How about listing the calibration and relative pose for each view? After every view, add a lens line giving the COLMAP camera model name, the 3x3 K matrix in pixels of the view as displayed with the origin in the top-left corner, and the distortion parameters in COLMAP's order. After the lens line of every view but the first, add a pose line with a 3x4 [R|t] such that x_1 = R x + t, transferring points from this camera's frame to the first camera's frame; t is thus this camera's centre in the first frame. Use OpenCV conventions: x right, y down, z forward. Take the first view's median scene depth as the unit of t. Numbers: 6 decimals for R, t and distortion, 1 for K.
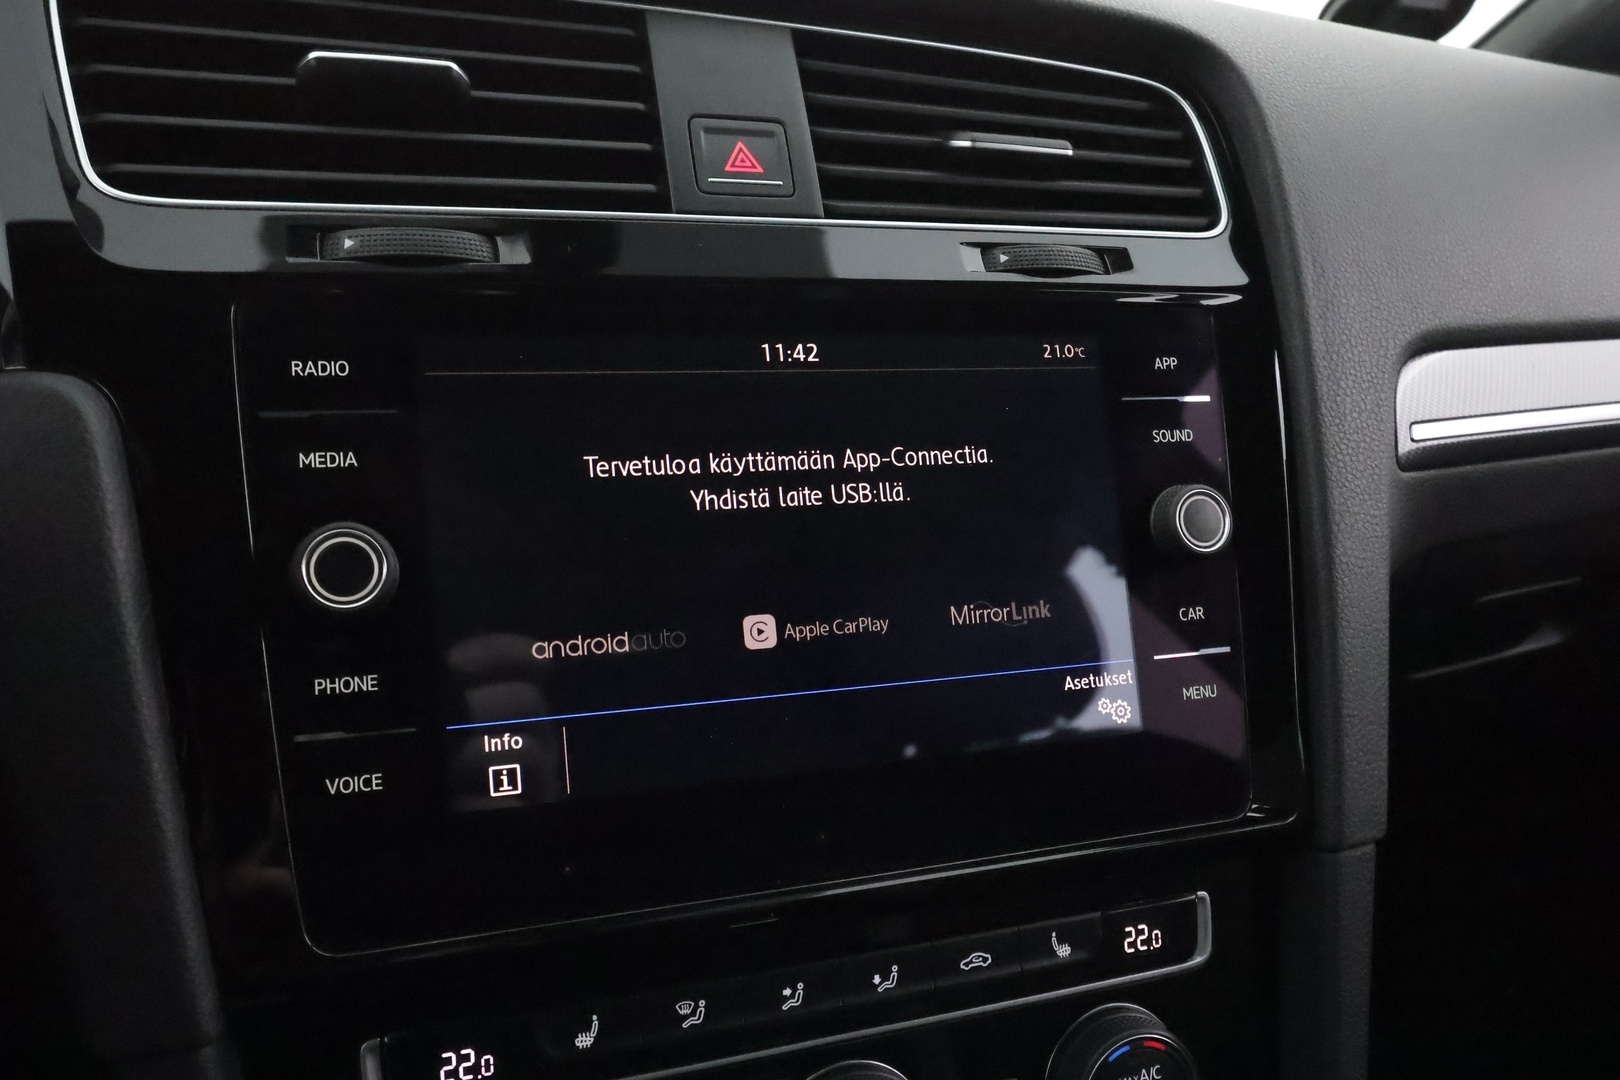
lens RADIAL K [[1274.8, 0, 815.4], [0, 1274.8, 542.1], [0, 0, 1]] dist [0.000117, -0.001594]
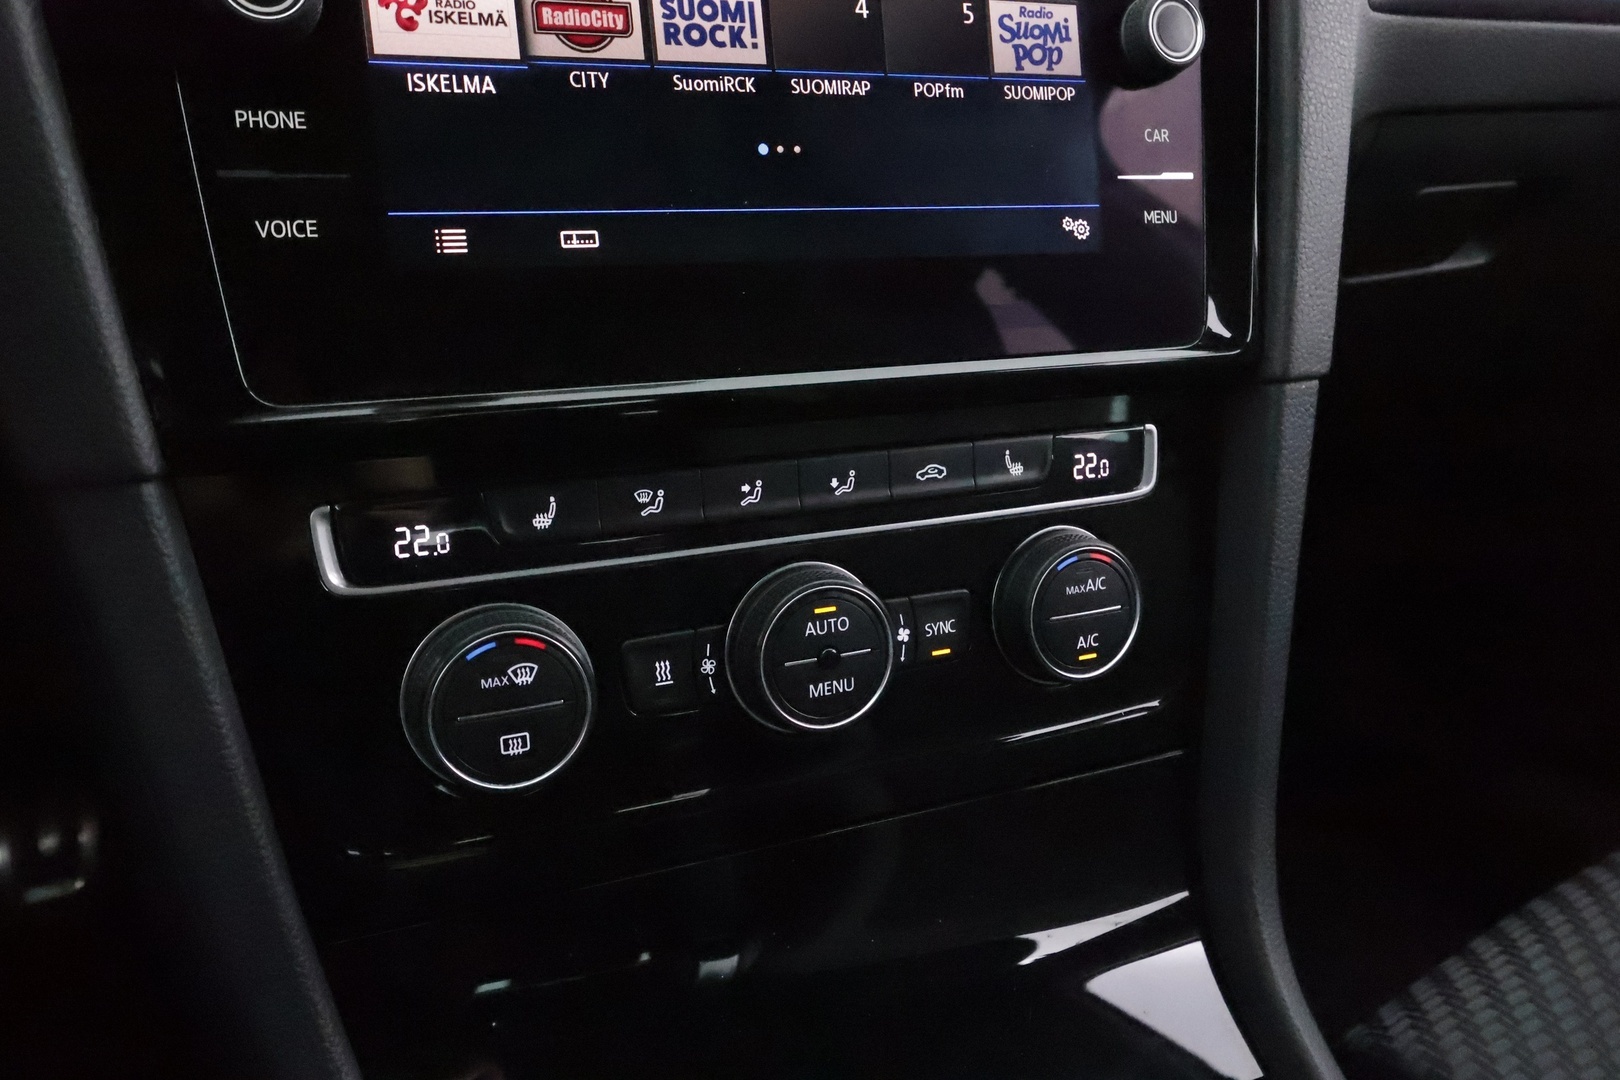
lens RADIAL K [[1274.8, 0, 817.3], [0, 1274.8, 544.4], [0, 0, 1]] dist [0.000117, -0.001594]
pose [[0.996638, -0.002561, 0.081894, -0.045482], [-0.012063, 0.984033, 0.177579, 0.207627], [-0.081041, -0.177970, 0.980693, 0.016357]]
